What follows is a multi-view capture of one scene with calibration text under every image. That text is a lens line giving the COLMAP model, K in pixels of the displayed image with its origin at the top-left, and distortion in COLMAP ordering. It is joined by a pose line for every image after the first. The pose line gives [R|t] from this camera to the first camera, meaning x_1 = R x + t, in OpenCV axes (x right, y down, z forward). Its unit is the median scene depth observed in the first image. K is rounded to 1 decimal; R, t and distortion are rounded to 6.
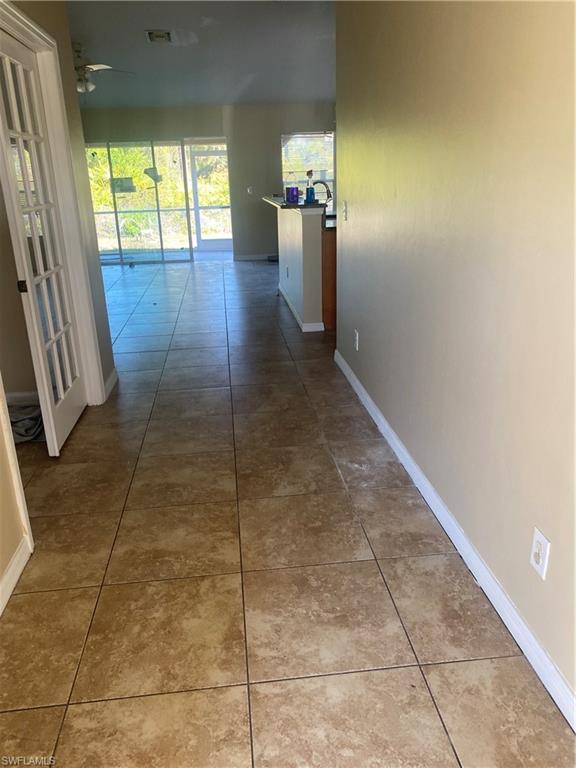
lens RADIAL K [[570.8, 0, 288.4], [0, 570.8, 380.6], [0, 0, 1]] dist [0.007962, -0.016218]
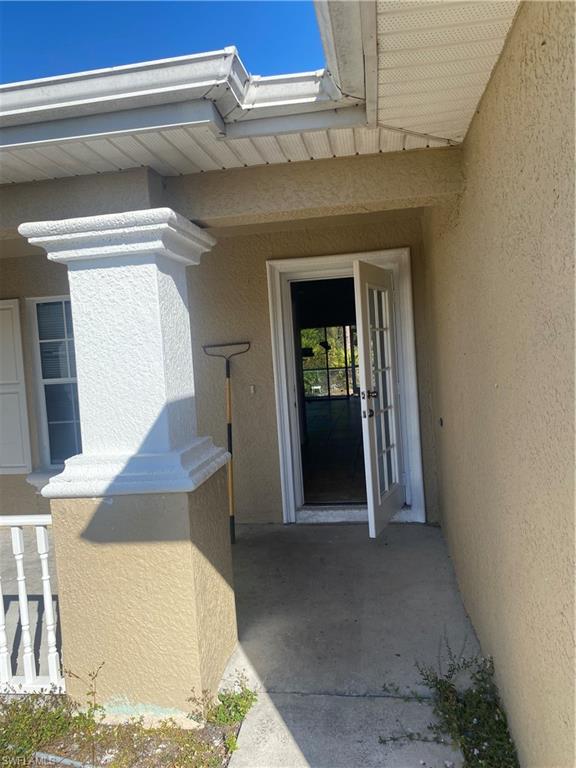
lens RADIAL K [[570.8, 0, 291.7], [0, 570.8, 383.6], [0, 0, 1]] dist [0.007962, -0.016218]
pose [[0.963400, -0.014370, -0.267683, 0.081766], [-0.058537, 0.963186, -0.262385, 0.139439], [0.261599, 0.268451, 0.927092, -0.398597]]
